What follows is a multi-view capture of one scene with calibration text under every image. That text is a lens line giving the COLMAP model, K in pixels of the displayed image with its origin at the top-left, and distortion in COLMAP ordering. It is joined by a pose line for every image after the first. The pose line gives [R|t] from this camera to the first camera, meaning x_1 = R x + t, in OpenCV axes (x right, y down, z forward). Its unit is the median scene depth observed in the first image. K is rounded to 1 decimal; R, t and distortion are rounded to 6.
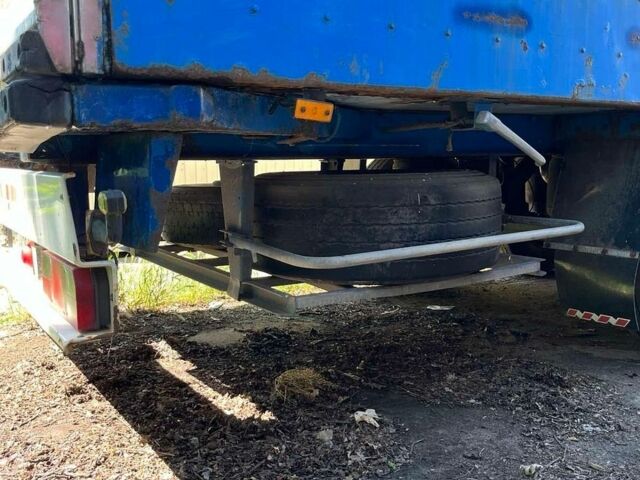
lens RADIAL K [[652.7, 0, 320.0], [0, 652.7, 240.0], [0, 0, 1]] dist [0.025321, 0.002362]
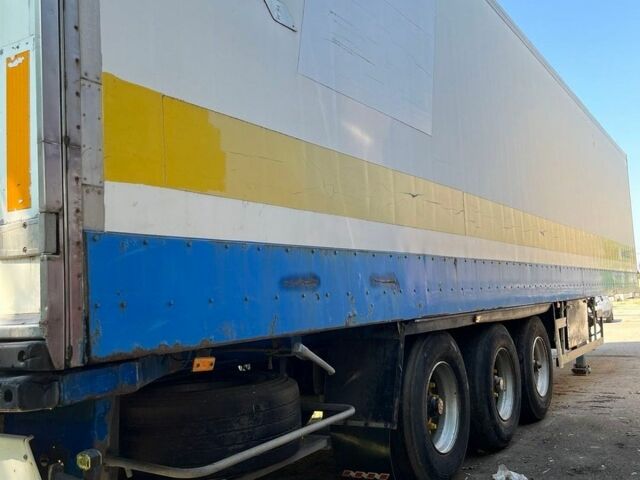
lens RADIAL K [[662.3, 0, 320.0], [0, 662.3, 240.0], [0, 0, 1]] dist [0.082084, -0.119774]
pose [[0.905500, -0.004147, 0.424325, -0.329232], [0.095726, 0.976173, -0.194737, -0.129659], [-0.413407, 0.216954, 0.884322, -0.372148]]
